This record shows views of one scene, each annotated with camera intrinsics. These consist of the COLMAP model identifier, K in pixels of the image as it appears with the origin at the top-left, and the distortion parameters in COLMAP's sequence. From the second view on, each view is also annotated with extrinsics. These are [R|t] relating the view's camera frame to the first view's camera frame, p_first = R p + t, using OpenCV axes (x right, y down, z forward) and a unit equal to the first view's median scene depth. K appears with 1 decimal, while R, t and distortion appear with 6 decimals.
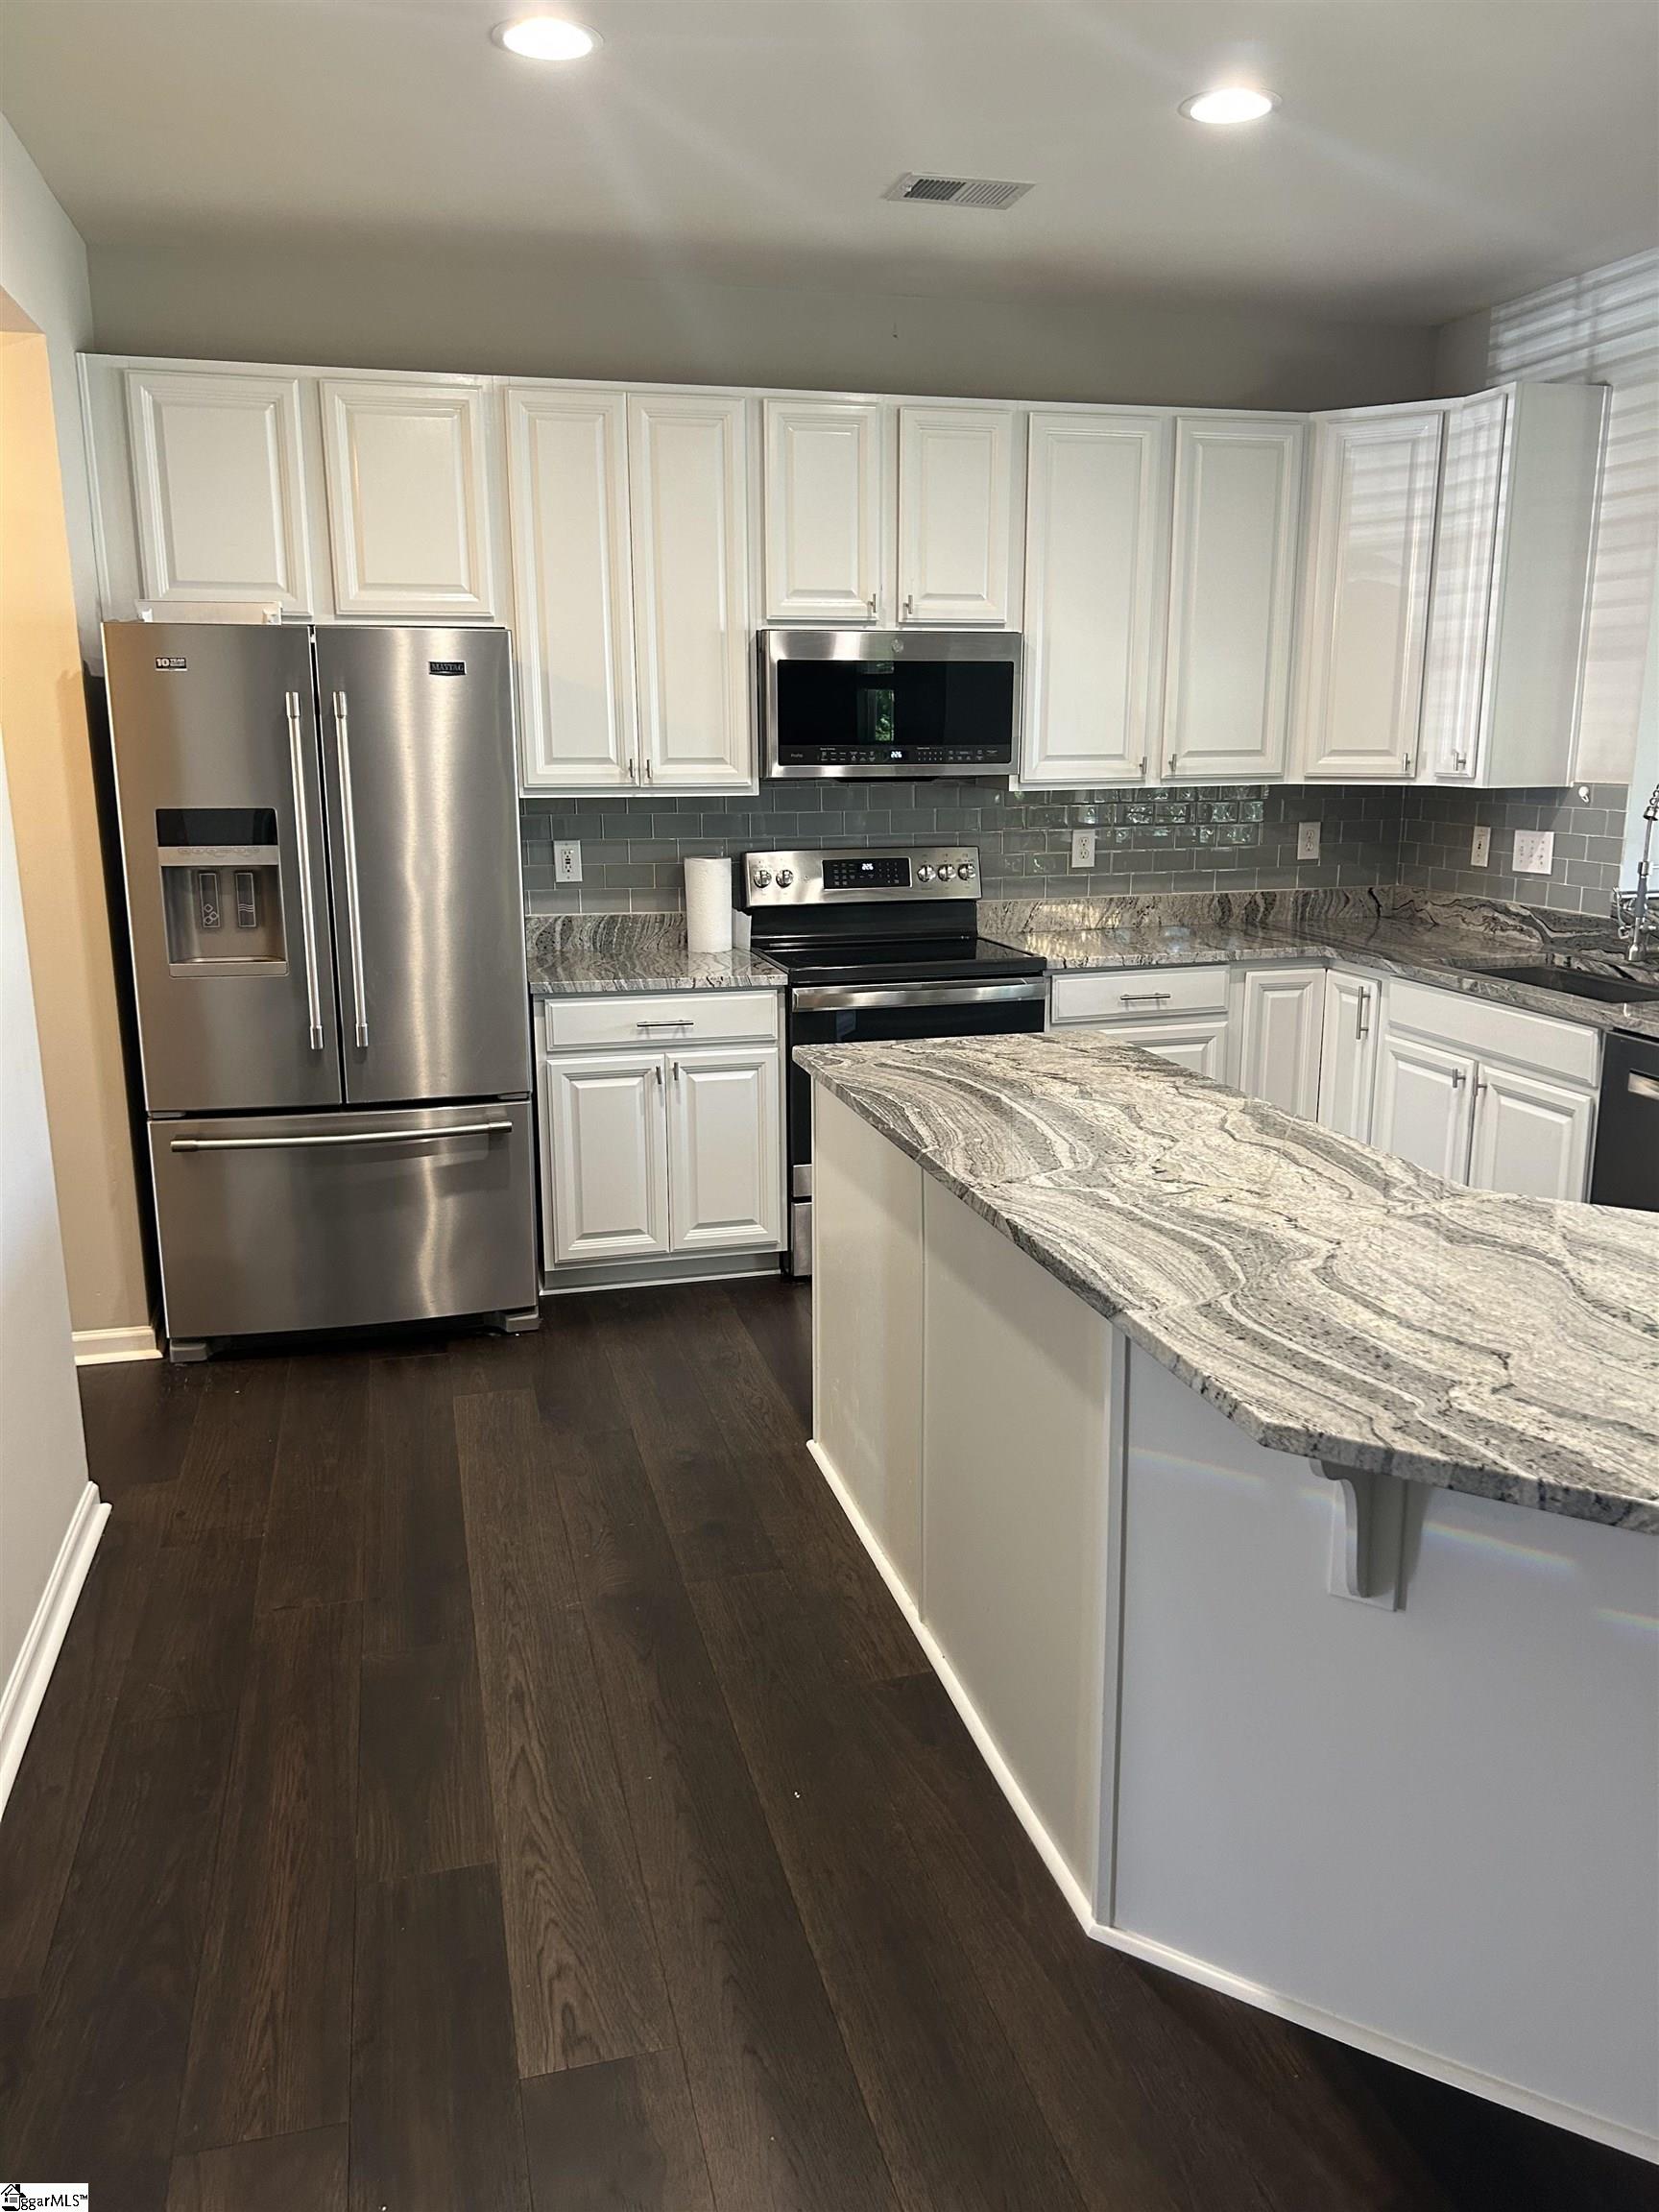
lens RADIAL K [[1752.3, 0, 830.2], [0, 1752.3, 1135.0], [0, 0, 1]] dist [0.026113, -0.009730]
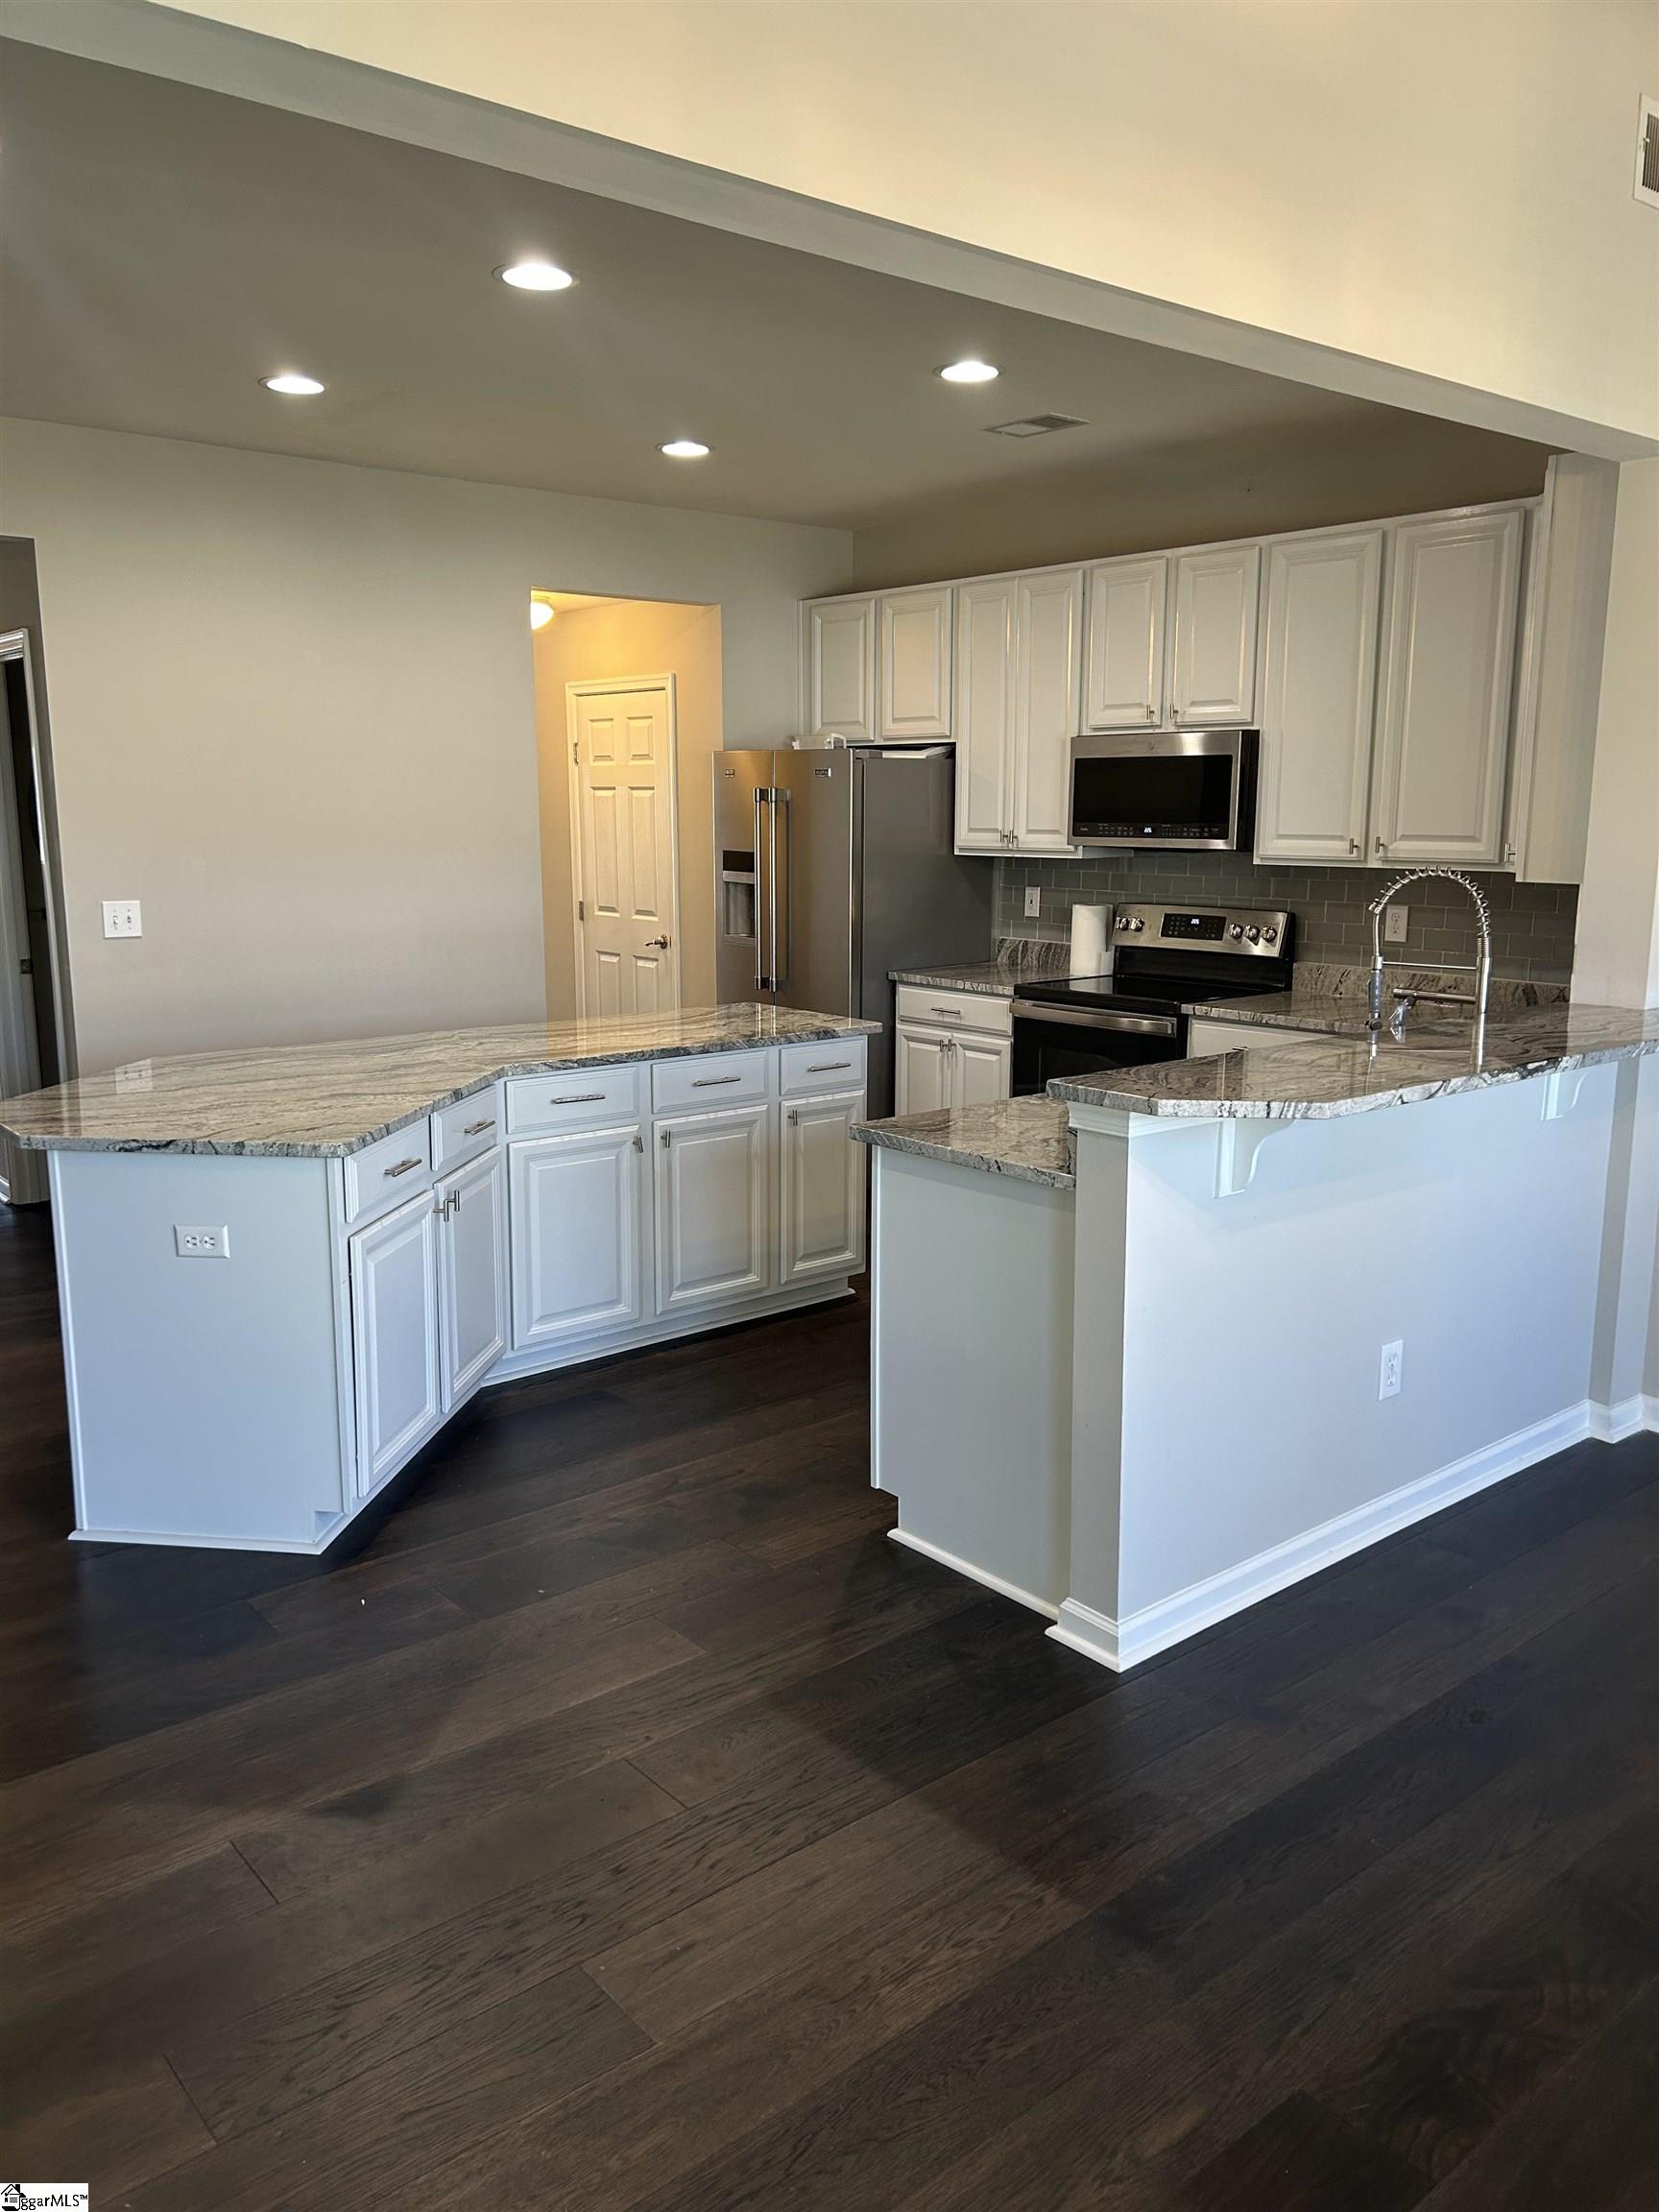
lens RADIAL K [[1677.2, 0, 840.9], [0, 1677.2, 1109.5], [0, 0, 1]] dist [0.043837, -0.007020]
pose [[0.385186, 0.168421, -0.907340, 1.055263], [-0.212546, 0.972963, 0.090371, -0.083584], [0.898029, 0.158042, 0.410569, 0.337336]]
